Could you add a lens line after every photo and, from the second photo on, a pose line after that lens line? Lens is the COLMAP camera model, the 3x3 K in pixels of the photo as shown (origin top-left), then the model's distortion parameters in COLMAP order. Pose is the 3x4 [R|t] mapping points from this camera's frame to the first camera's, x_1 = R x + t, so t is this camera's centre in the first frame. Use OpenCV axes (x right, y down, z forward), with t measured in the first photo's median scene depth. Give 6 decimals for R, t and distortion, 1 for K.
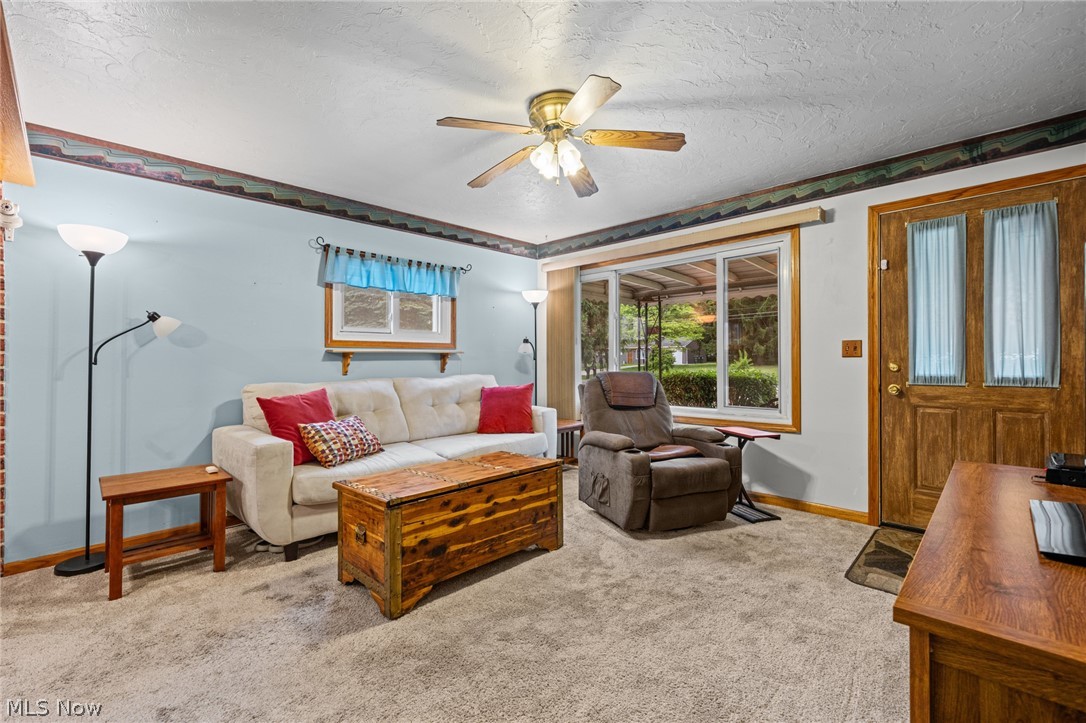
lens RADIAL K [[475.0, 0, 536.6], [0, 475.0, 358.7], [0, 0, 1]] dist [0.000366, -0.000065]
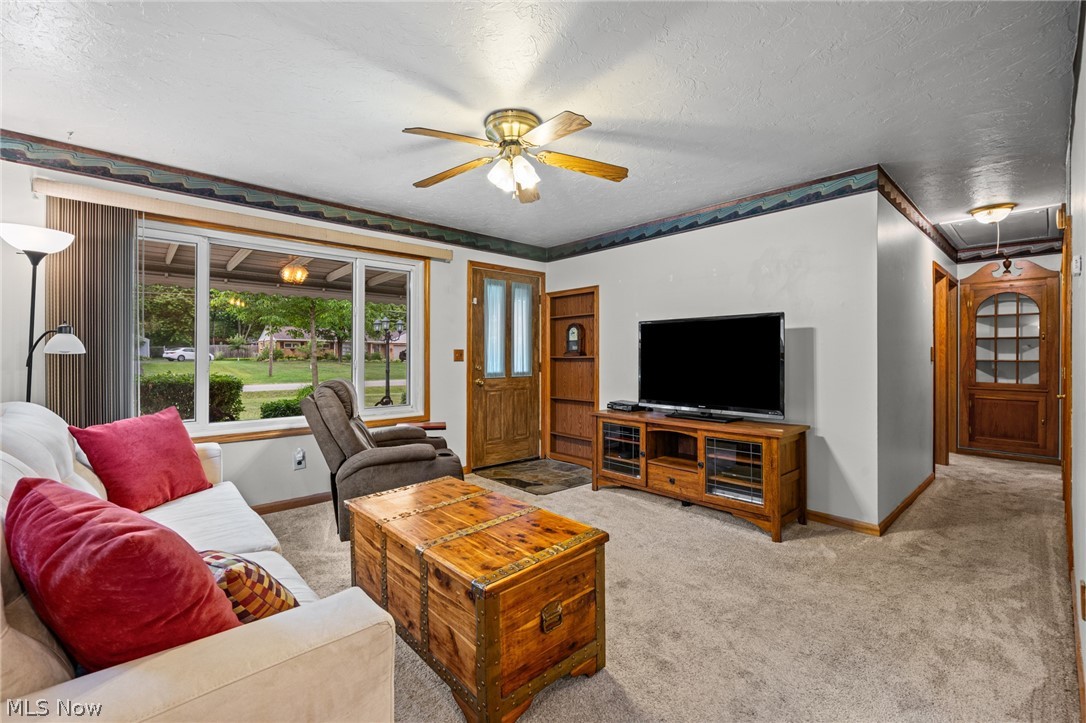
lens RADIAL K [[475.0, 0, 536.7], [0, 475.0, 361.7], [0, 0, 1]] dist [0.000366, -0.000065]
pose [[0.045874, 0.002089, 0.998945, -0.775859], [0.002150, 0.999995, -0.002190, 0.001540], [-0.998945, 0.002248, 0.045869, 0.720709]]
